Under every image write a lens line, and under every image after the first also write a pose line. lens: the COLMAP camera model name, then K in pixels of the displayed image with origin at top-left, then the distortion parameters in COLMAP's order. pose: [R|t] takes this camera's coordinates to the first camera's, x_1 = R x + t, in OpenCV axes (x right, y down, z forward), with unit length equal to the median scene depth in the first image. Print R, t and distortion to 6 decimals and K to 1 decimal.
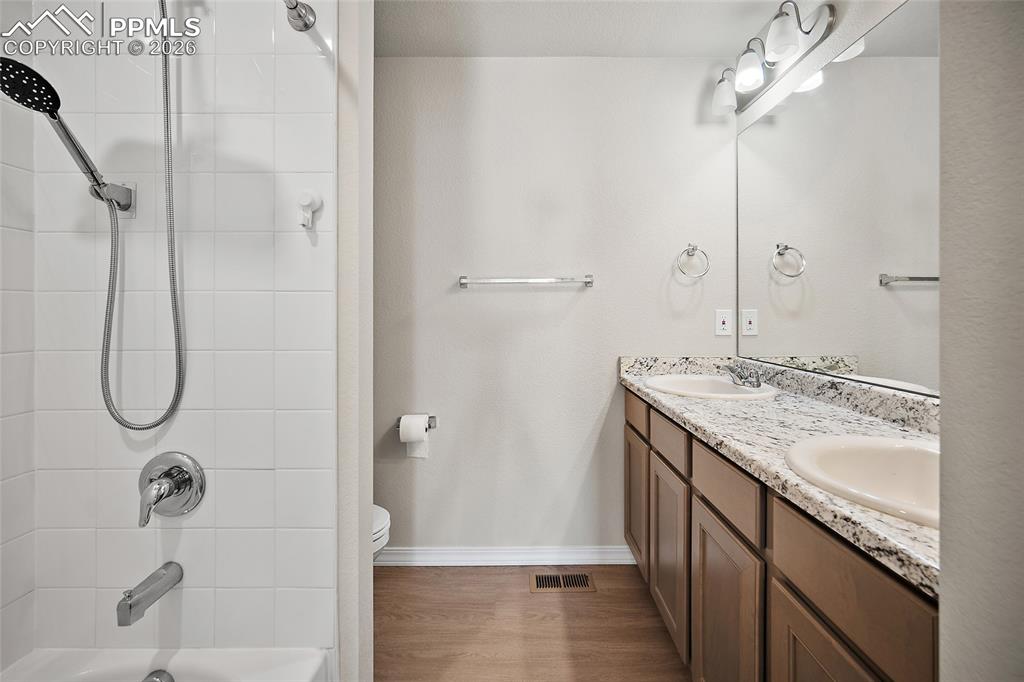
lens RADIAL K [[411.9, 0, 526.0], [0, 411.9, 311.1], [0, 0, 1]] dist [-0.000267, -0.000249]
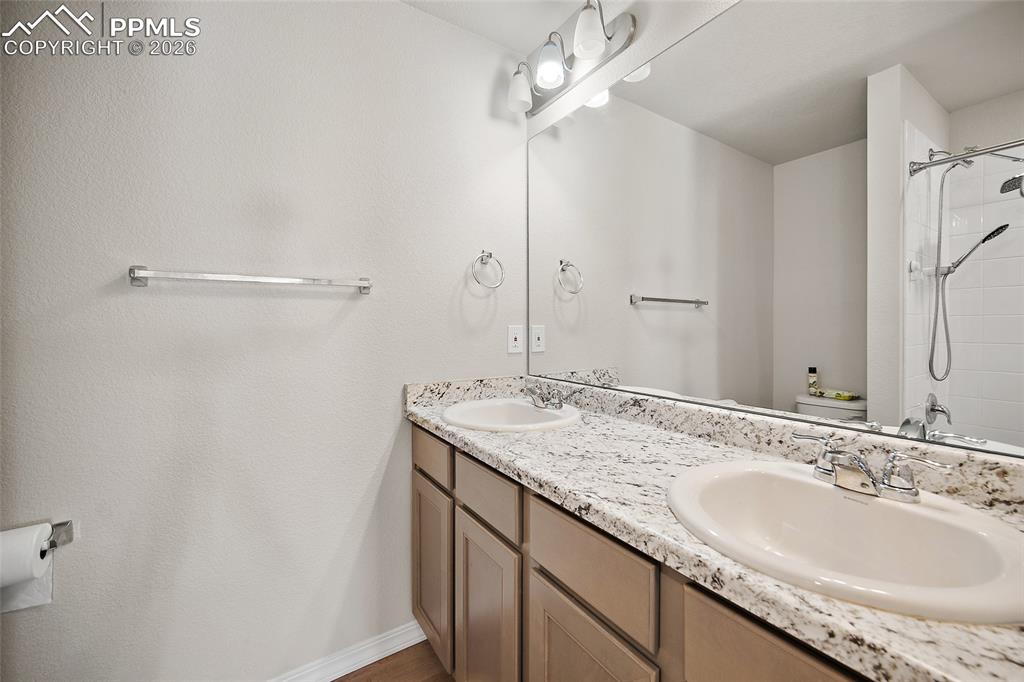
lens RADIAL K [[401.8, 0, 516.0], [0, 401.8, 332.6], [0, 0, 1]] dist [-0.005128, -0.000061]
pose [[0.841541, -0.006393, 0.540155, -0.009920], [-0.001251, 0.999904, 0.013784, 0.000366], [-0.540192, -0.012275, 0.841453, 0.289563]]
